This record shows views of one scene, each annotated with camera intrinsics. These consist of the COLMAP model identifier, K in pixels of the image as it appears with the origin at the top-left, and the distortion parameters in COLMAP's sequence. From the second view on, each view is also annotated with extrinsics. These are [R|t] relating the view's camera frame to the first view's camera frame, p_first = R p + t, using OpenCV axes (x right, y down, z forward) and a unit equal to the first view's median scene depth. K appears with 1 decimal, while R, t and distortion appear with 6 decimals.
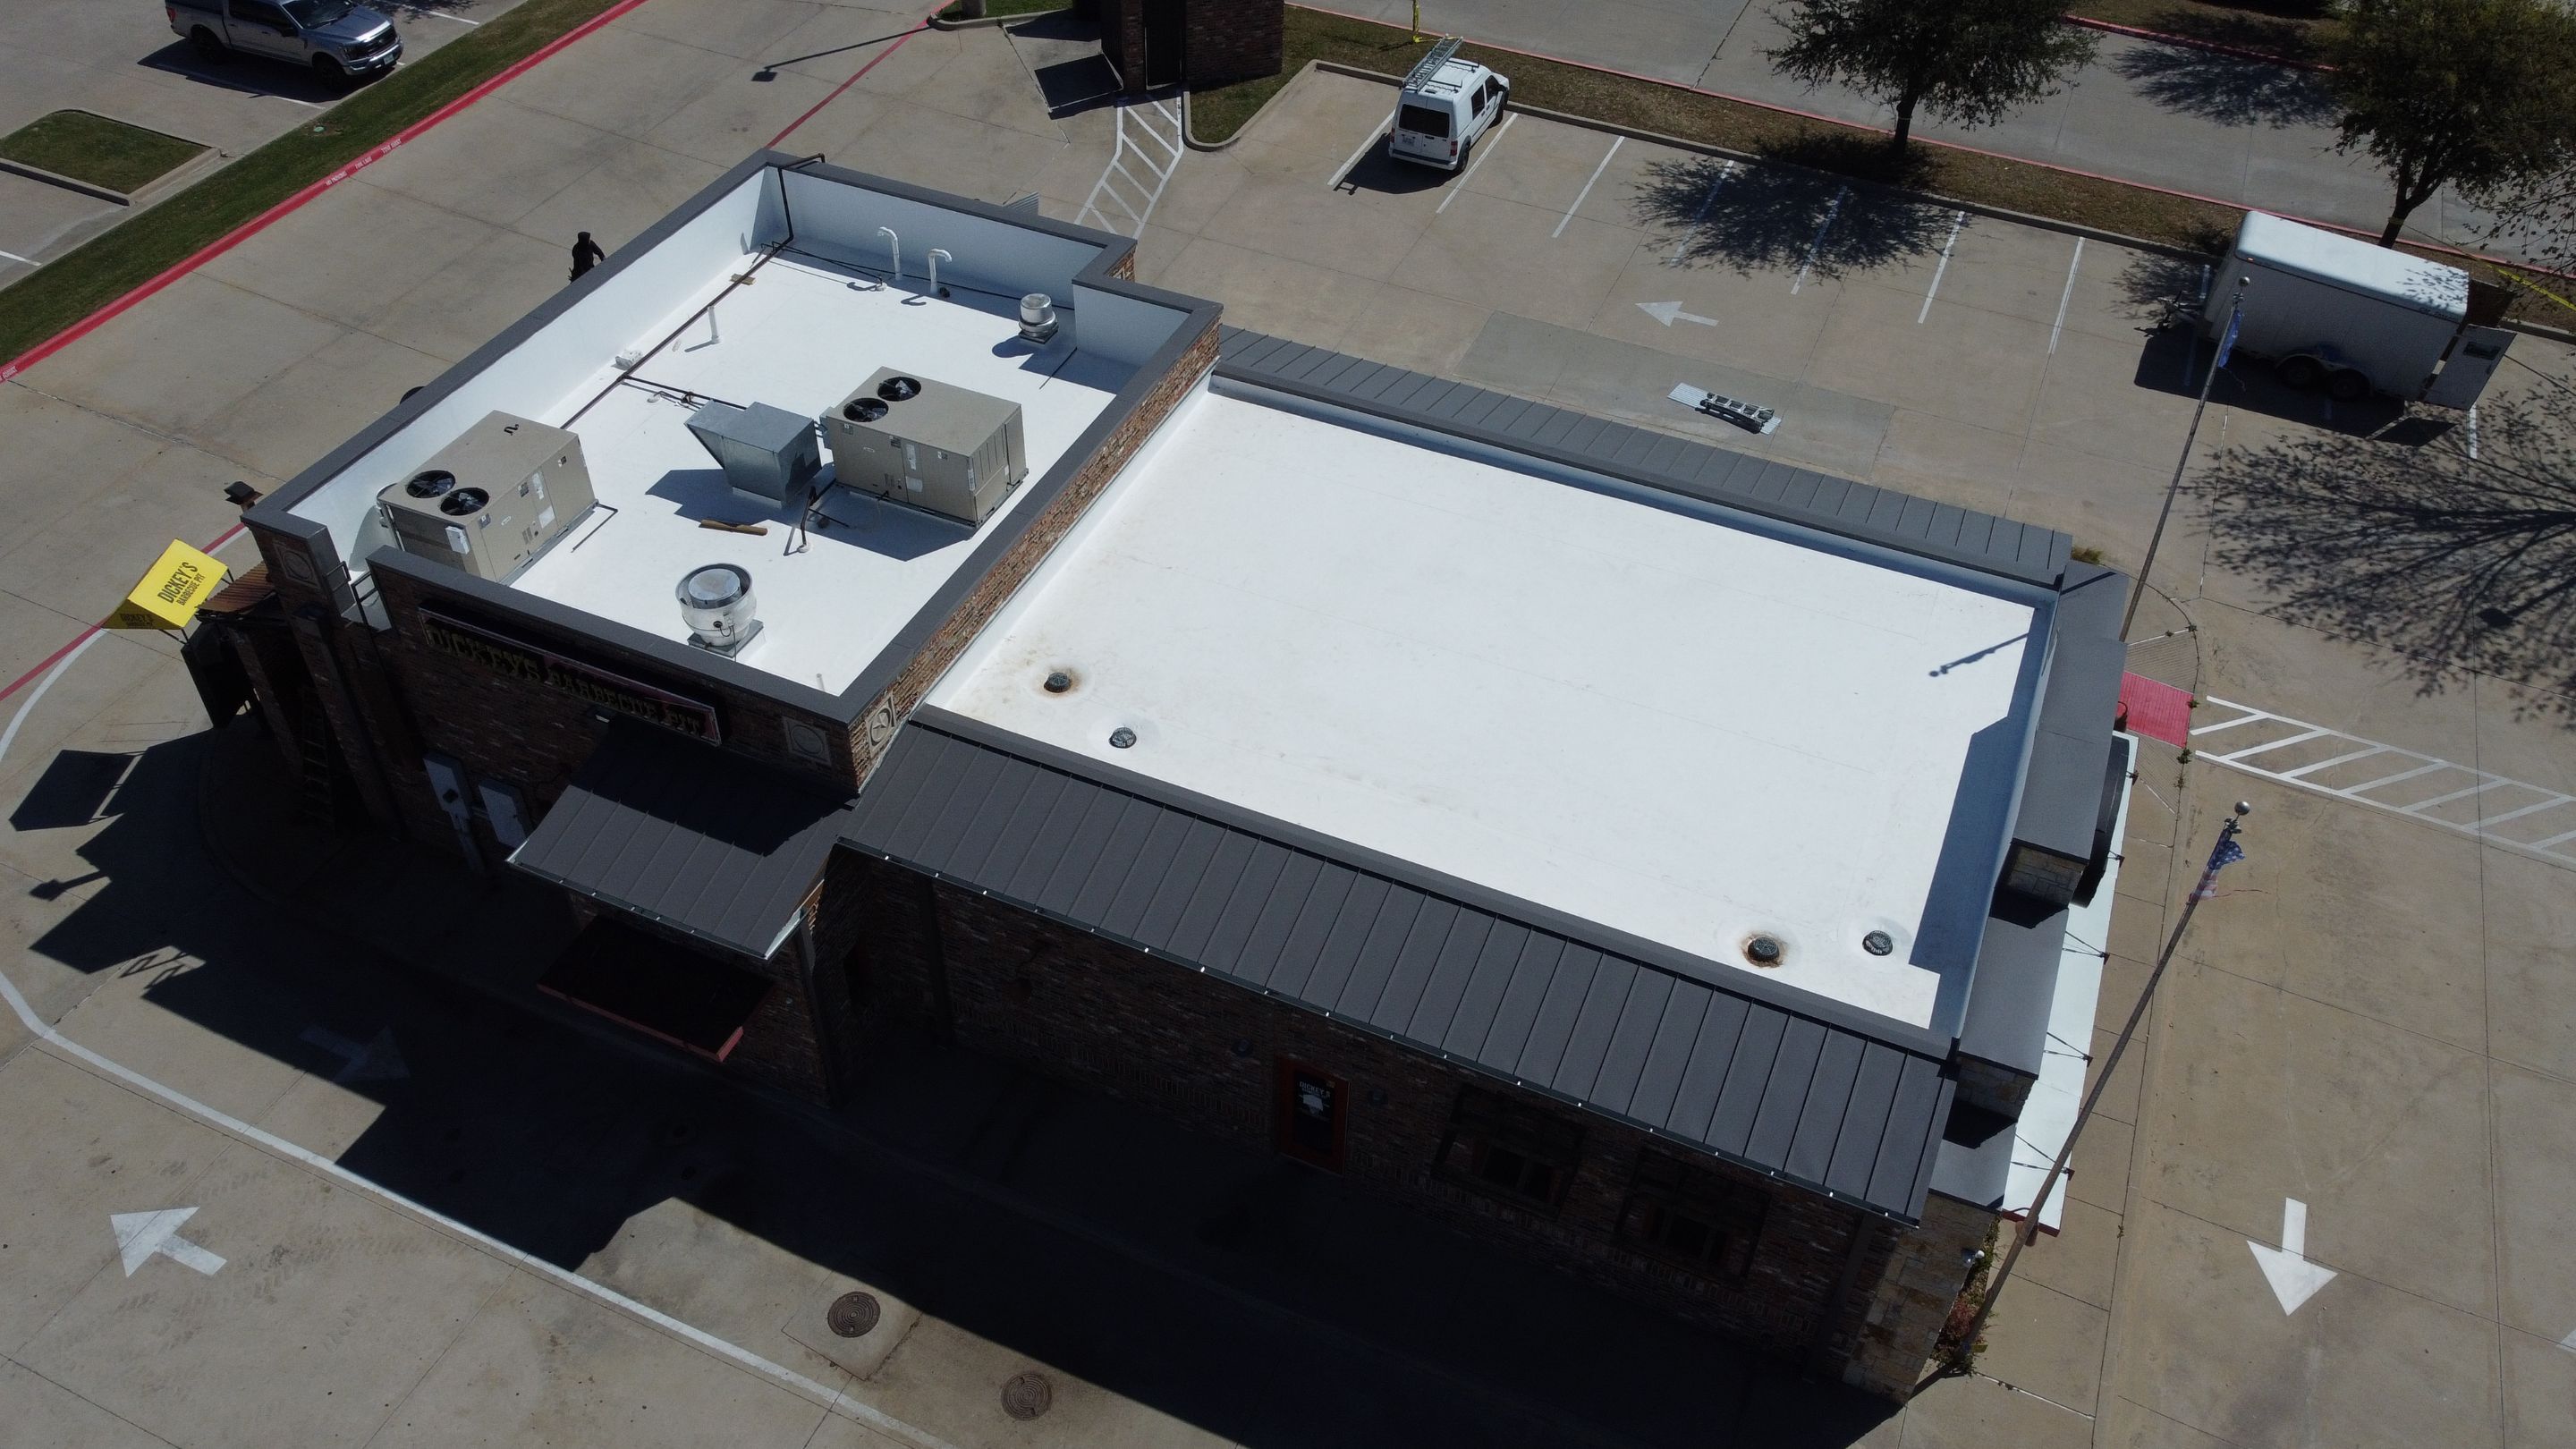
lens RADIAL K [[1950.7, 0, 1281.6], [0, 1950.7, 716.0], [0, 0, 1]] dist [0.006622, -0.009504]
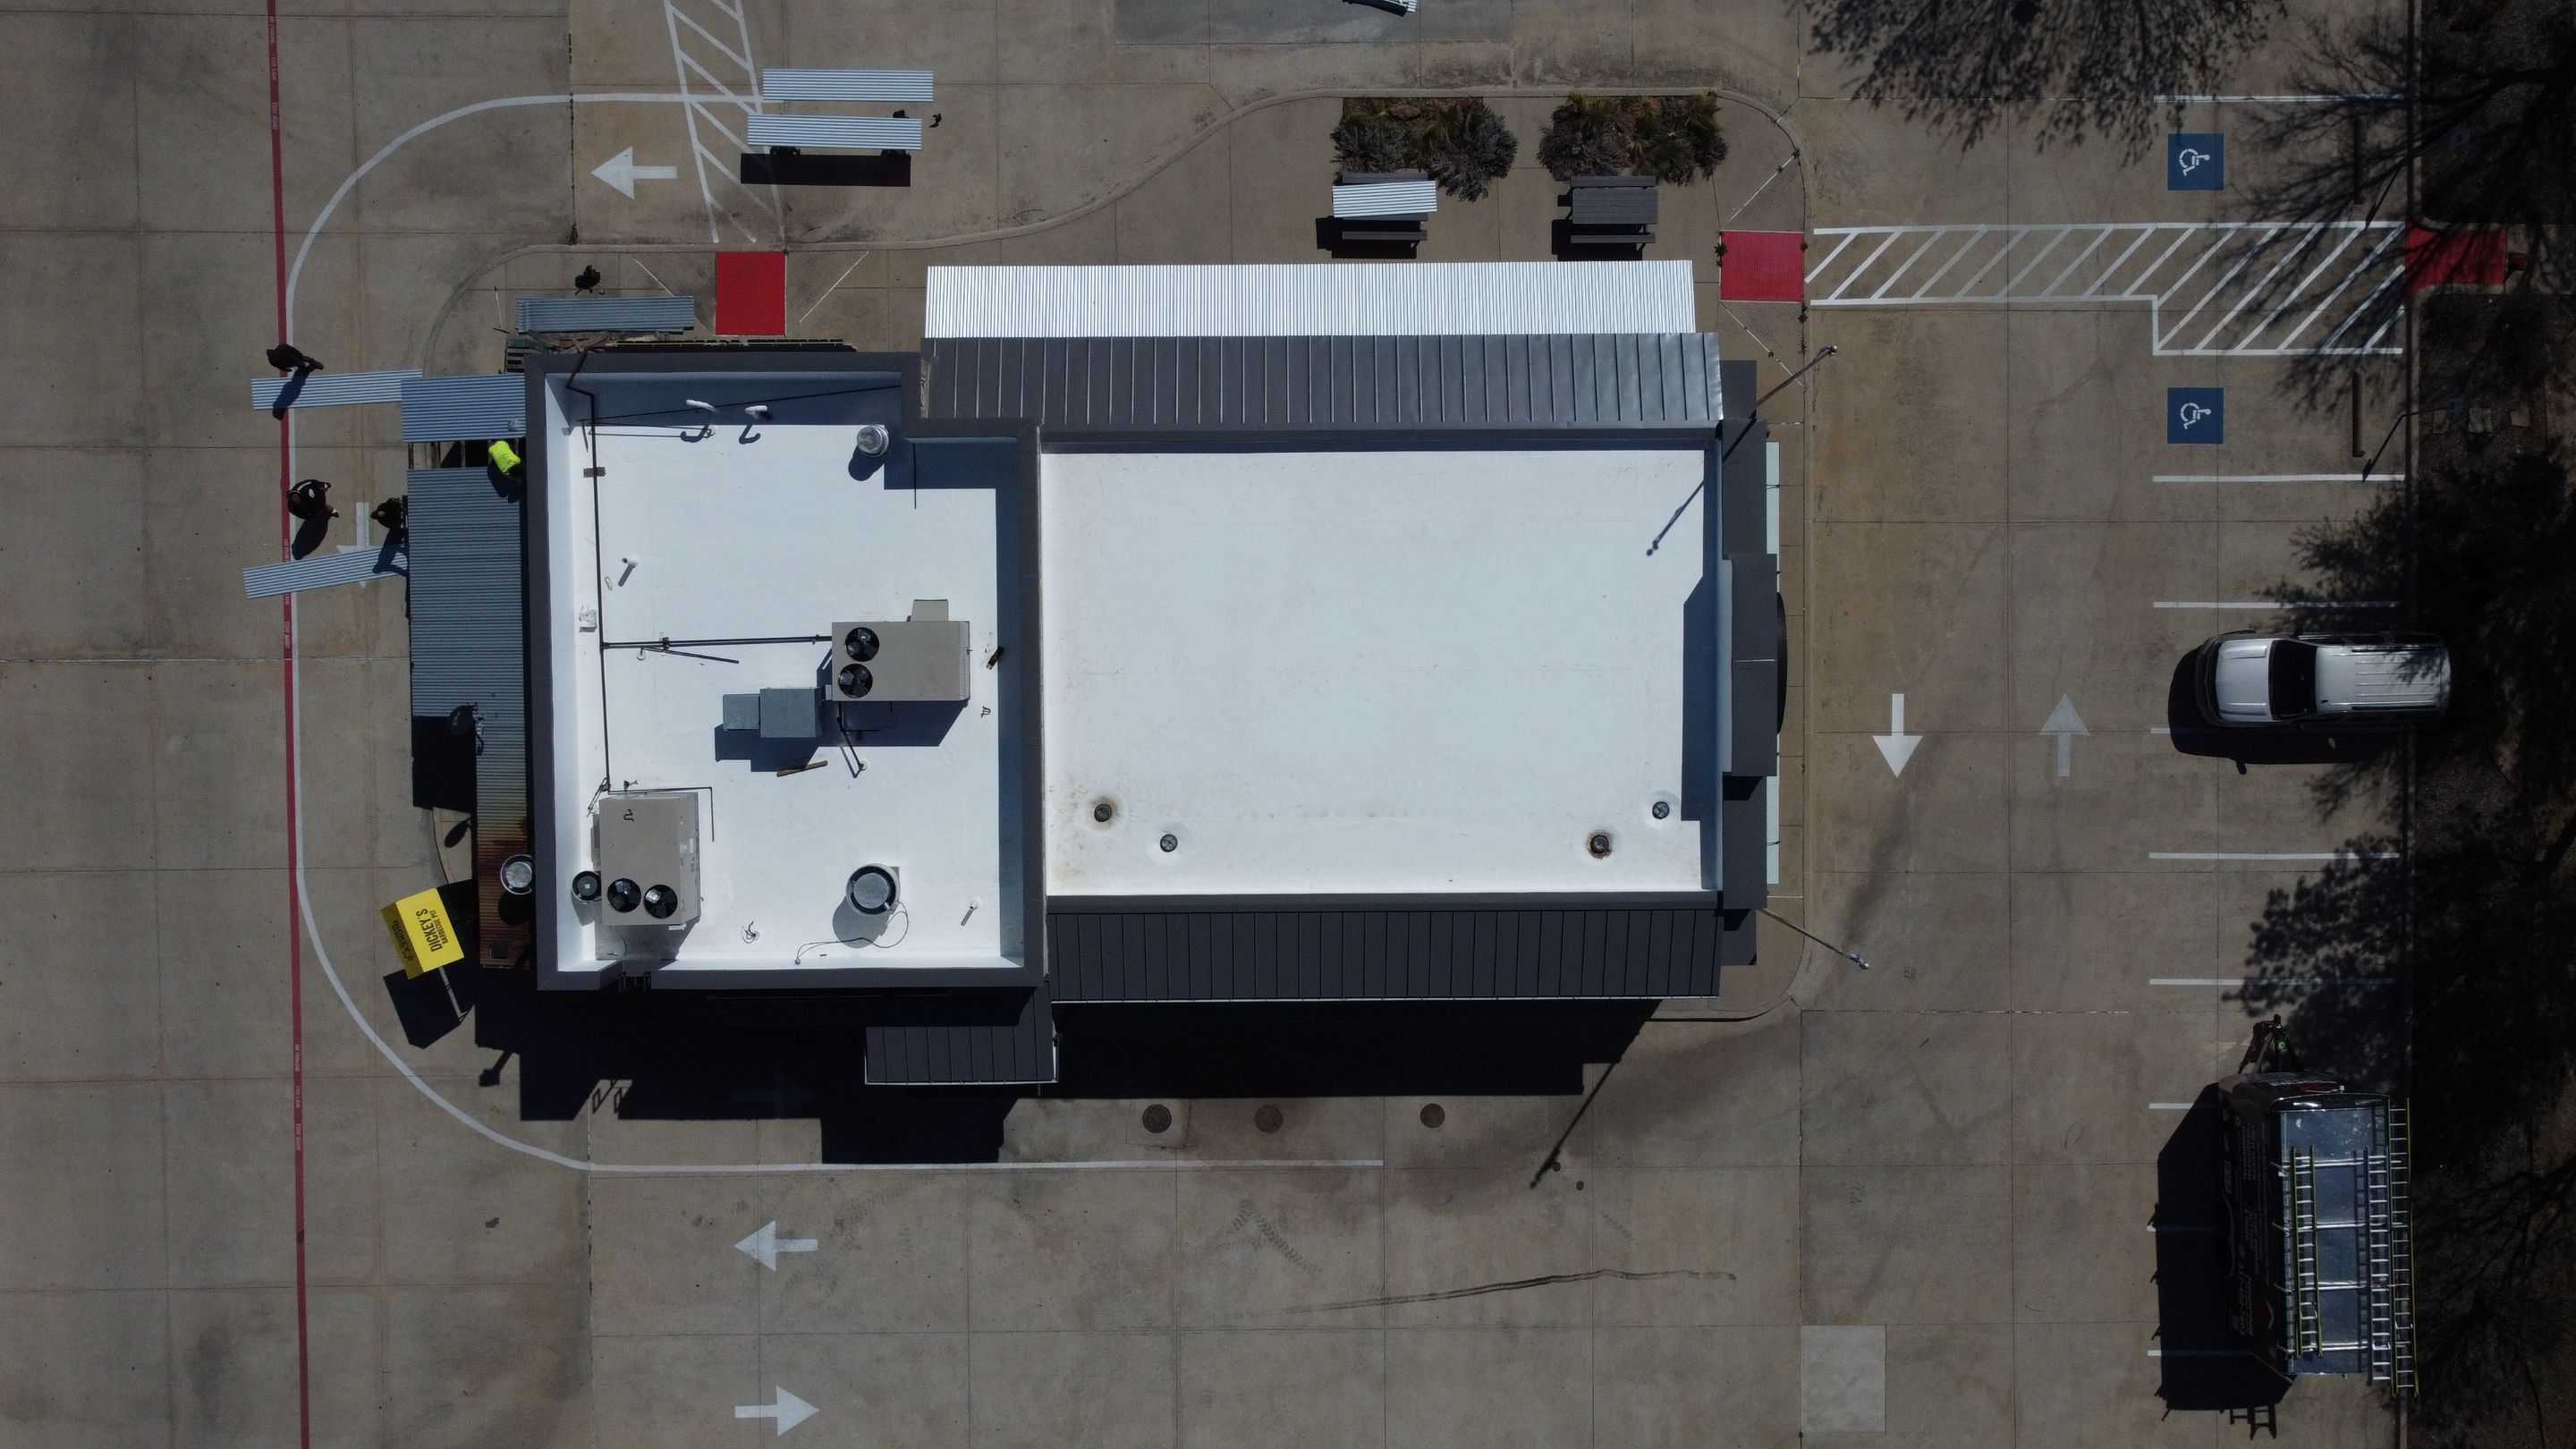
lens RADIAL K [[1950.7, 0, 1282.8], [0, 1950.7, 710.4], [0, 0, 1]] dist [0.006622, -0.009504]
pose [[0.912775, -0.407559, -0.027150, 0.072612], [0.283084, 0.583282, 0.761344, -1.037748], [-0.294457, -0.702622, 0.647779, 0.061092]]
